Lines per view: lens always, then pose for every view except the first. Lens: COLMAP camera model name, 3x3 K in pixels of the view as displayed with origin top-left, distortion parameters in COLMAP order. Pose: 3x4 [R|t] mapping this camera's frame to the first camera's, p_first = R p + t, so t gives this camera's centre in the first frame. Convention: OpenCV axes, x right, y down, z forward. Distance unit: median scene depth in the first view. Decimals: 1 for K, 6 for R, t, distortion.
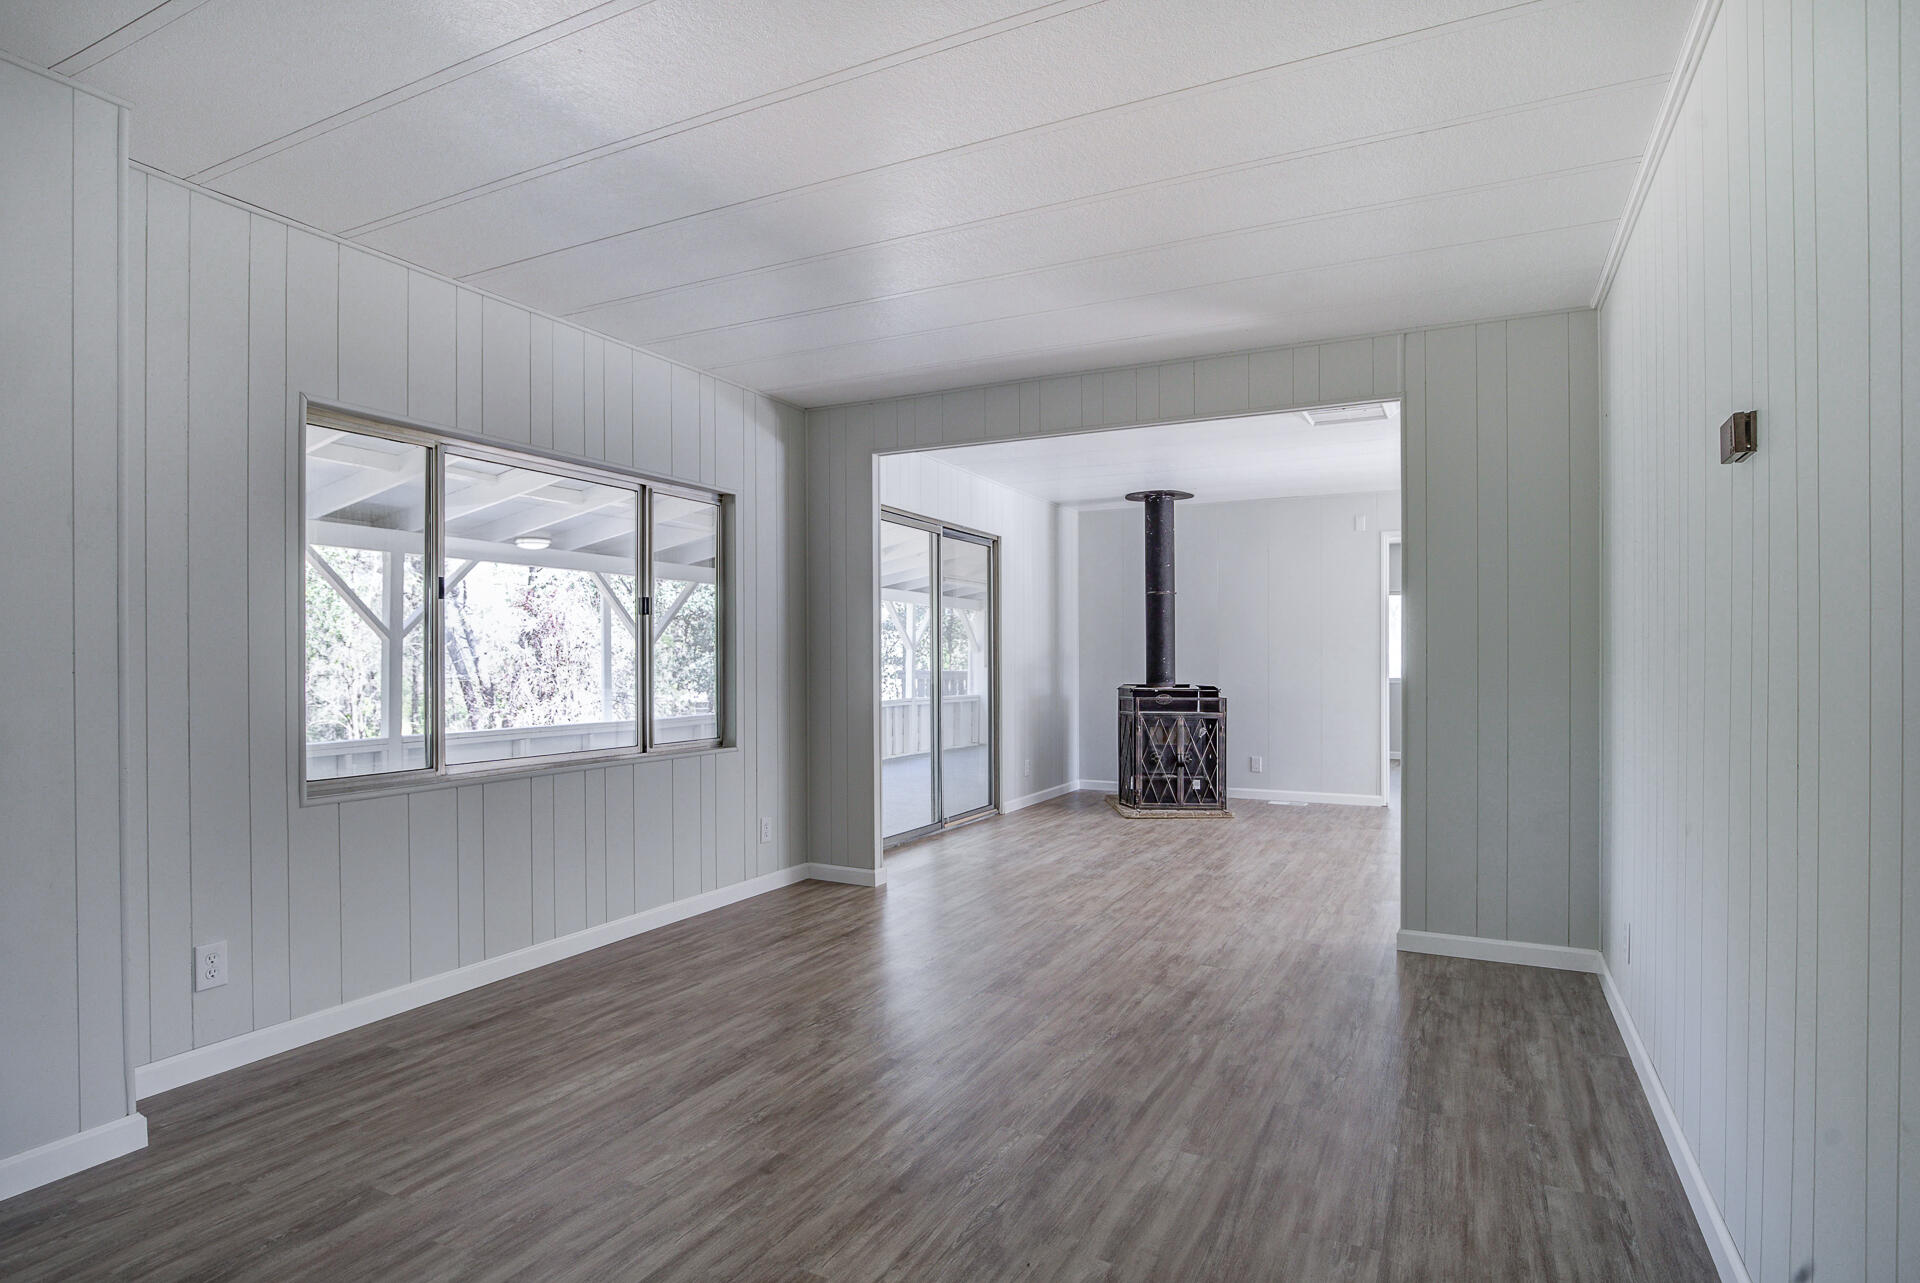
lens RADIAL K [[997.5, 0, 960.0], [0, 997.5, 641.5], [0, 0, 1]] dist [-0.024276, 0.003033]
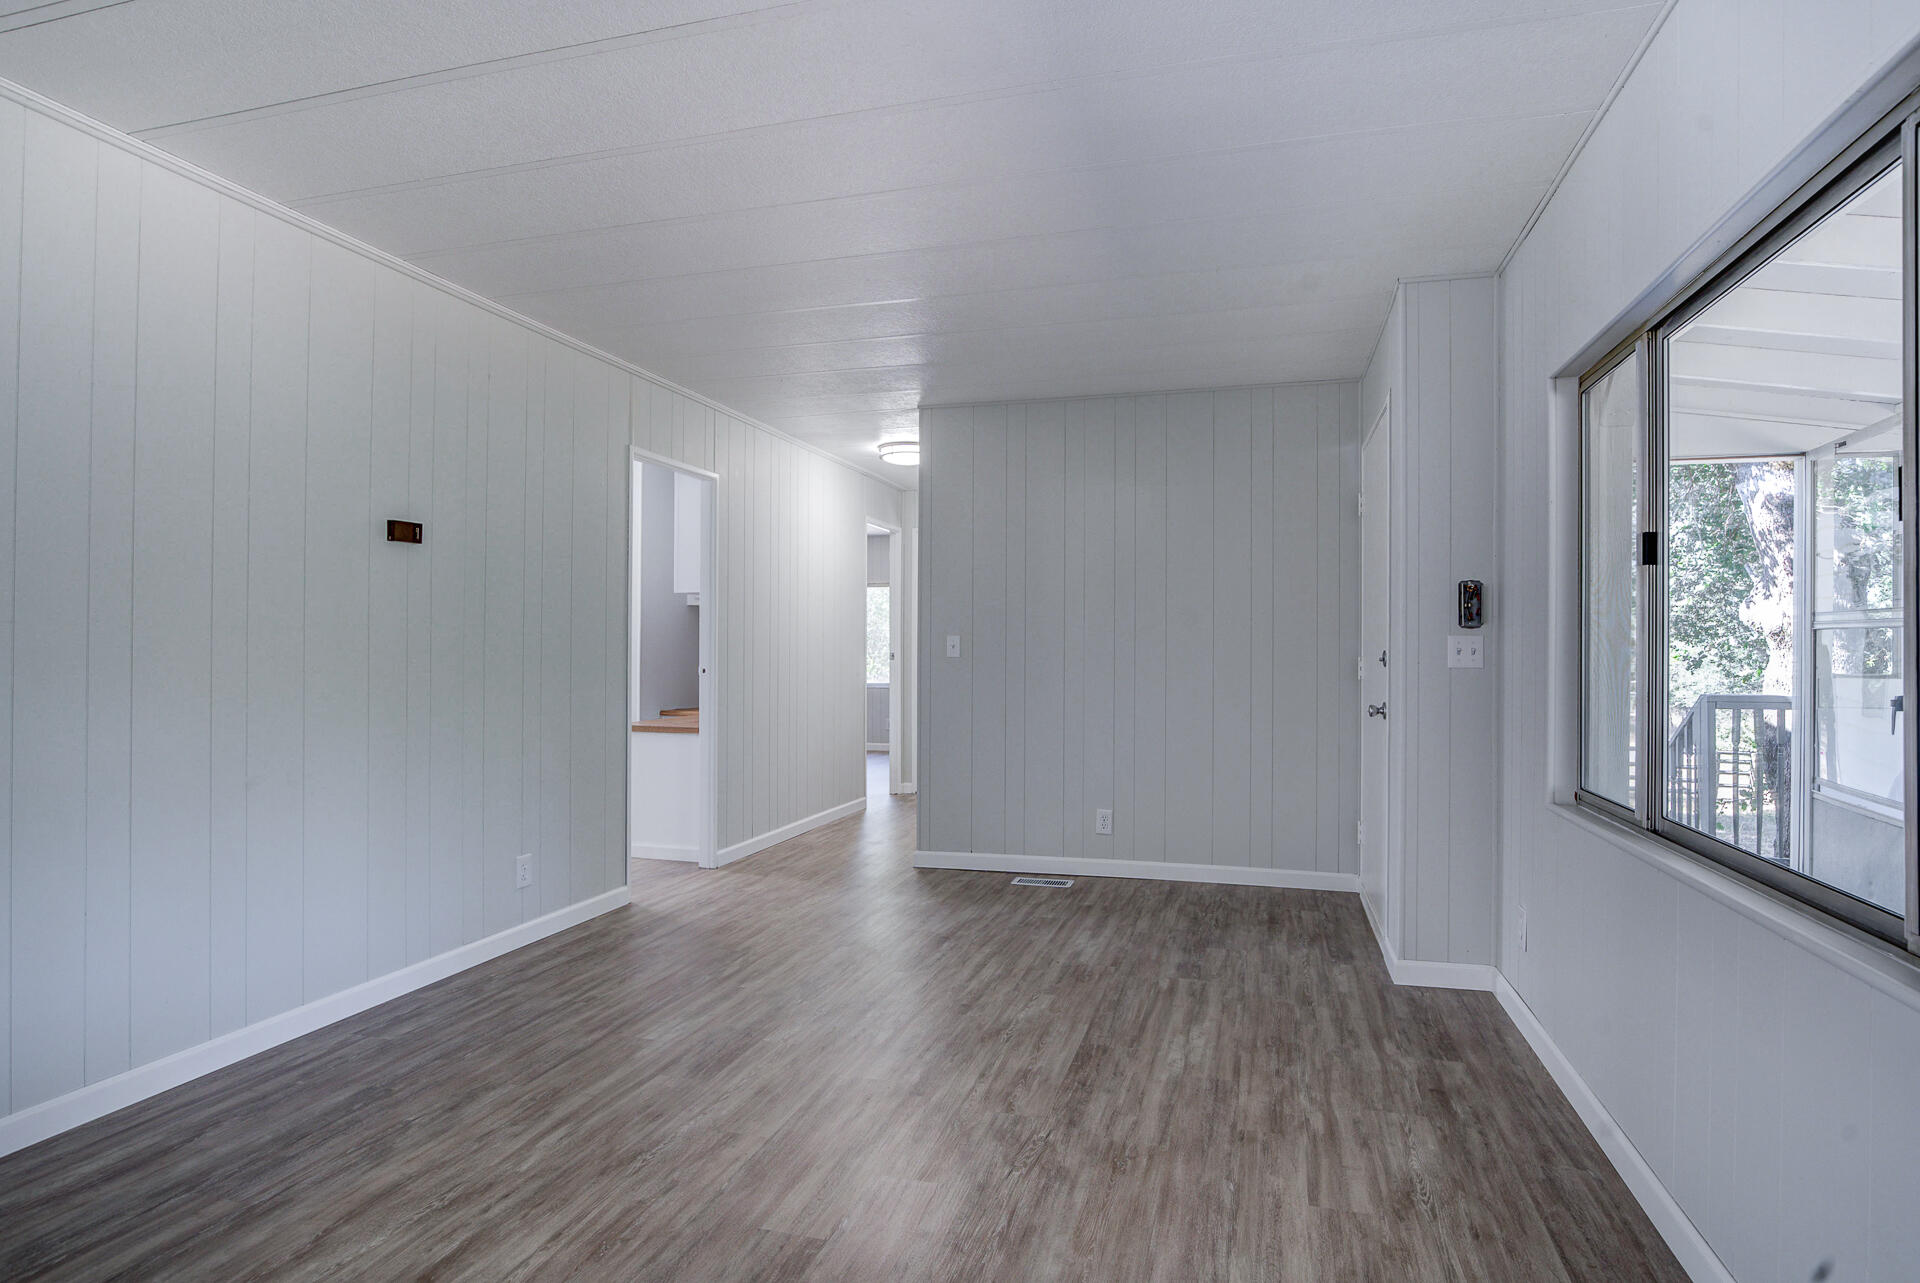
lens RADIAL K [[1014.7, 0, 969.9], [0, 1014.7, 631.0], [0, 0, 1]] dist [-0.021140, 0.000323]
pose [[-0.981752, -0.004816, -0.190105, 0.058482], [0.001636, 0.999428, -0.033769, 0.030346], [0.190159, -0.033464, -0.981183, 1.800096]]
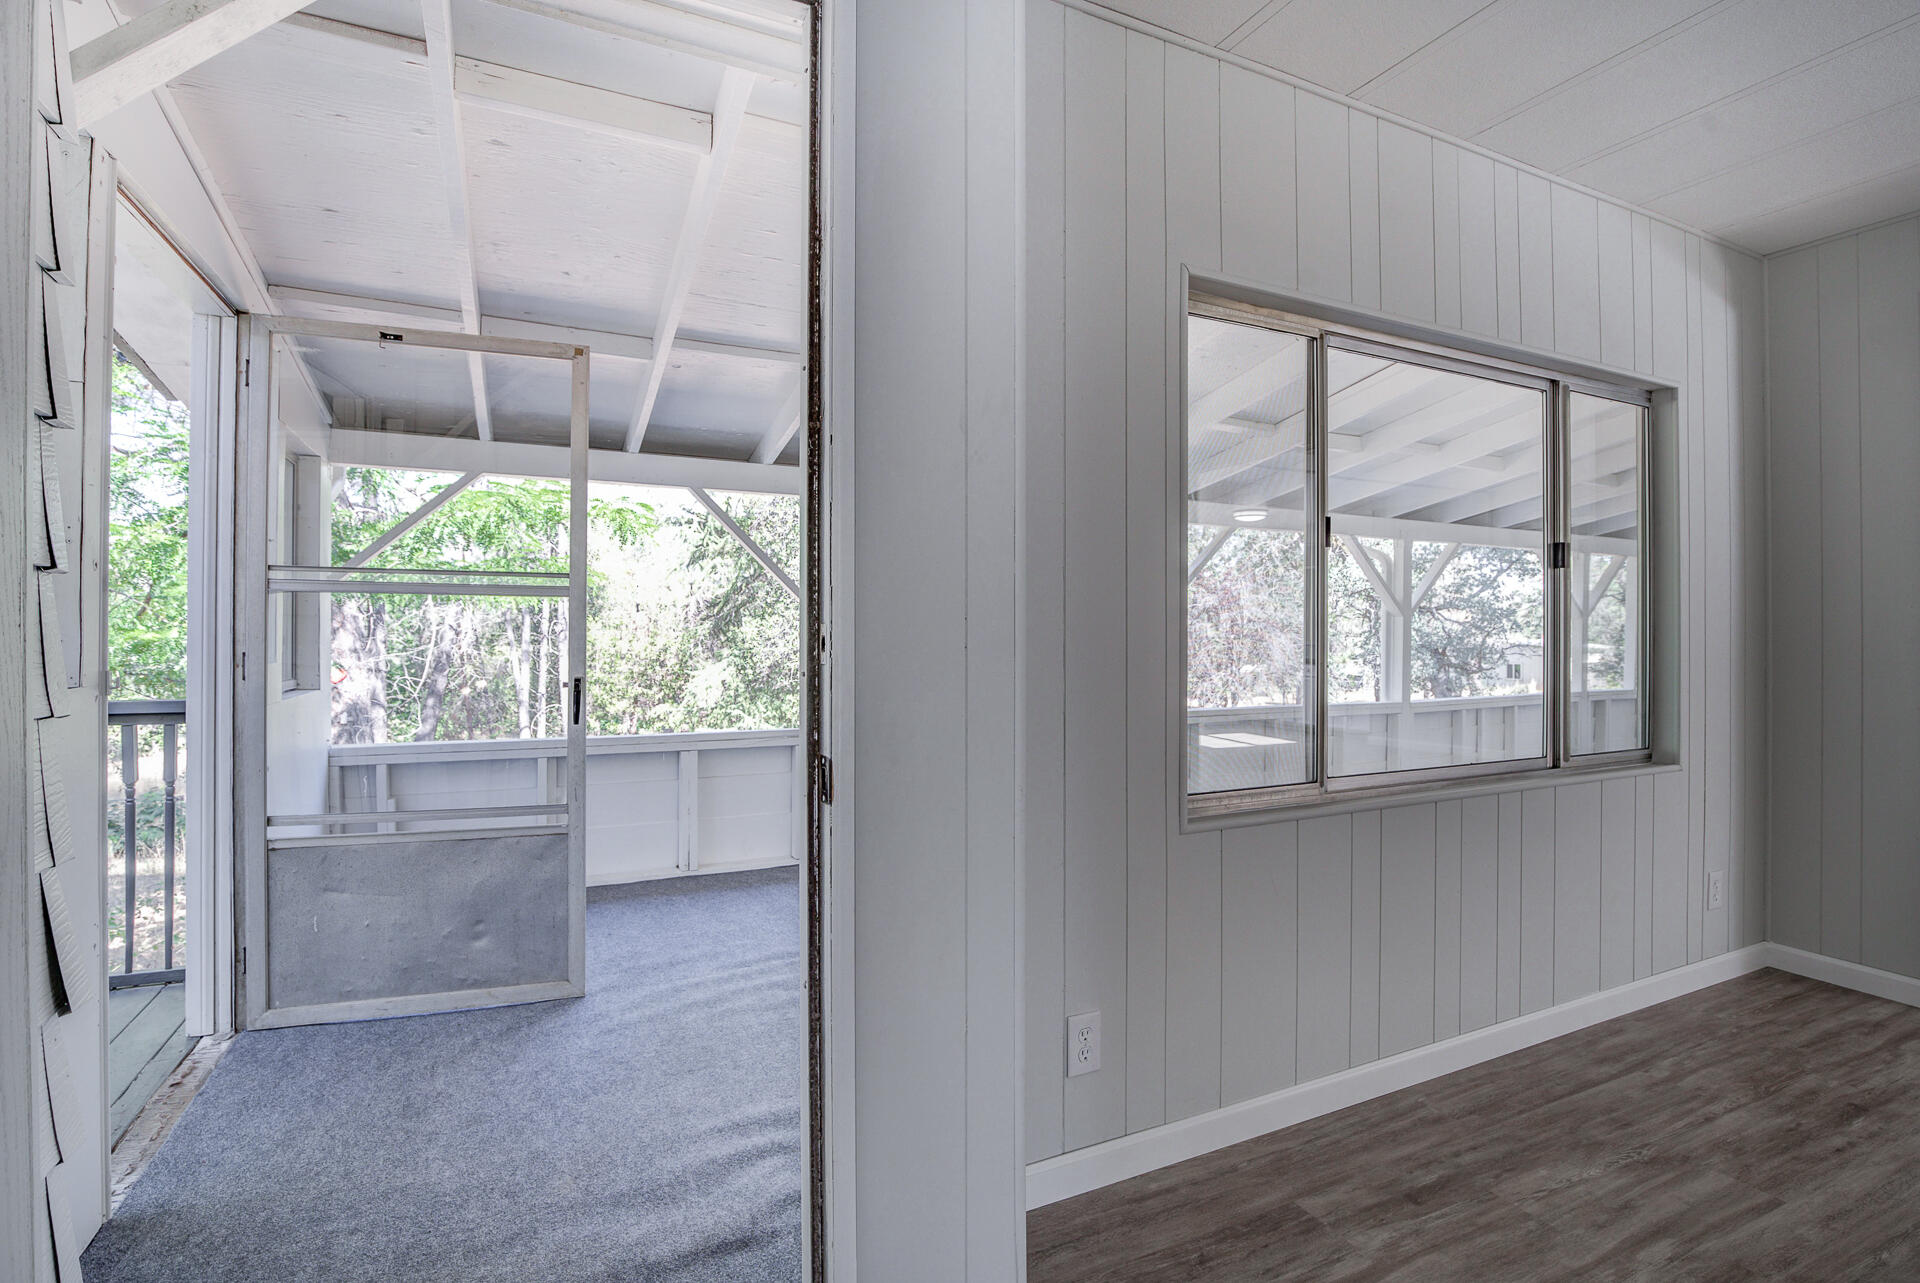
lens RADIAL K [[897.3, 0, 952.2], [0, 897.3, 635.9], [0, 0, 1]] dist [-0.040640, 0.008934]
pose [[0.787251, 0.008408, -0.616575, -0.386612], [0.004654, 0.999798, 0.019575, 0.007823], [0.616615, -0.018280, 0.787052, 0.372606]]
